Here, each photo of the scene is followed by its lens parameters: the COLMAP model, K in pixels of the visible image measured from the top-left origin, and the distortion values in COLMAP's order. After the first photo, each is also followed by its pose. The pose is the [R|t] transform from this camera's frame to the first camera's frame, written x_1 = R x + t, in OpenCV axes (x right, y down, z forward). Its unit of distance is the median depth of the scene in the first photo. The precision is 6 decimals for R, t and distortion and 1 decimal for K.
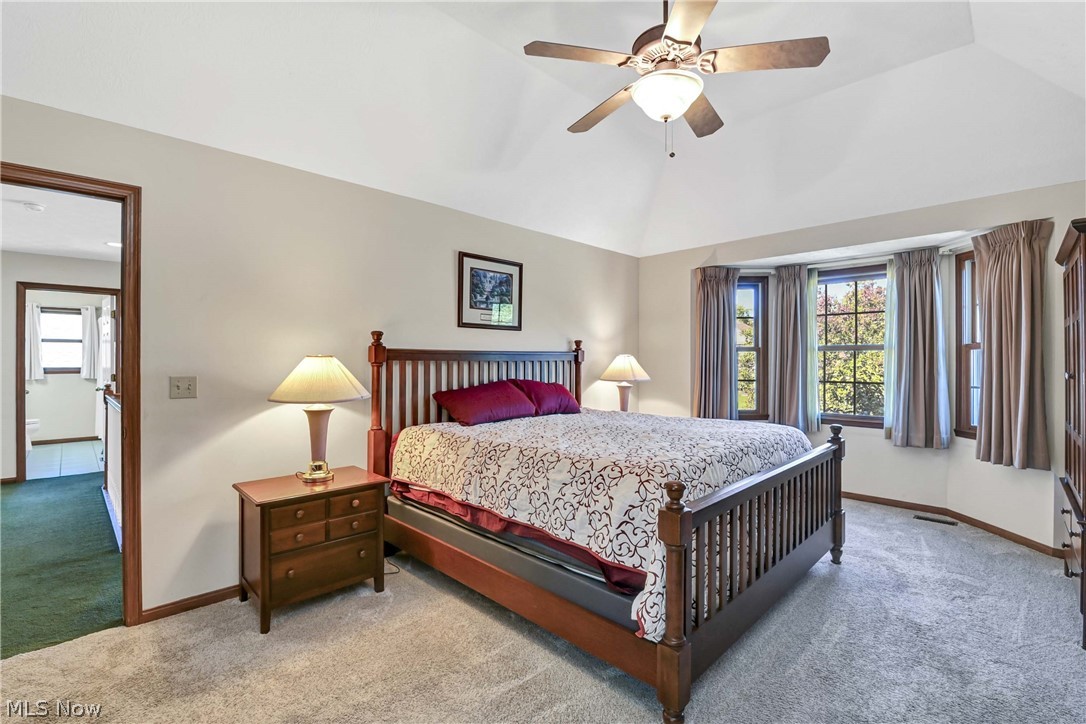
lens RADIAL K [[490.7, 0, 552.1], [0, 490.7, 361.1], [0, 0, 1]] dist [-0.018323, -0.000423]
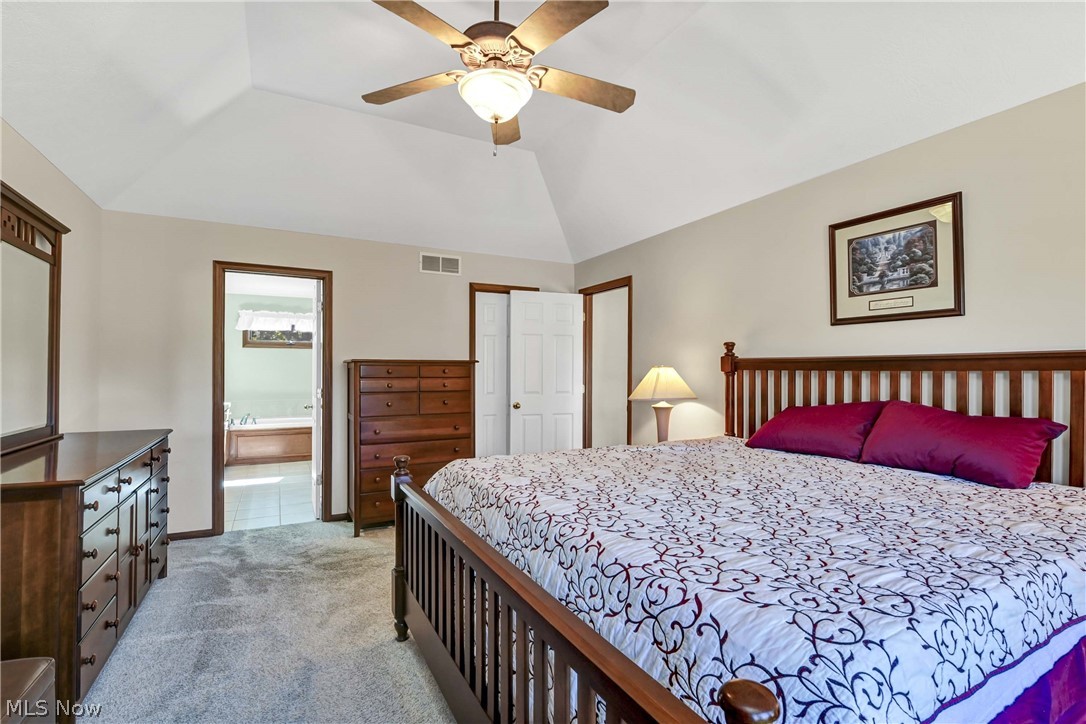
lens RADIAL K [[512.6, 0, 551.3], [0, 512.6, 365.1], [0, 0, 1]] dist [-0.004091, -0.000908]
pose [[-0.299925, 0.001134, -0.953962, 0.671743], [0.007352, 0.999972, -0.001123, -0.010332], [0.953934, -0.007350, -0.299926, 0.798924]]
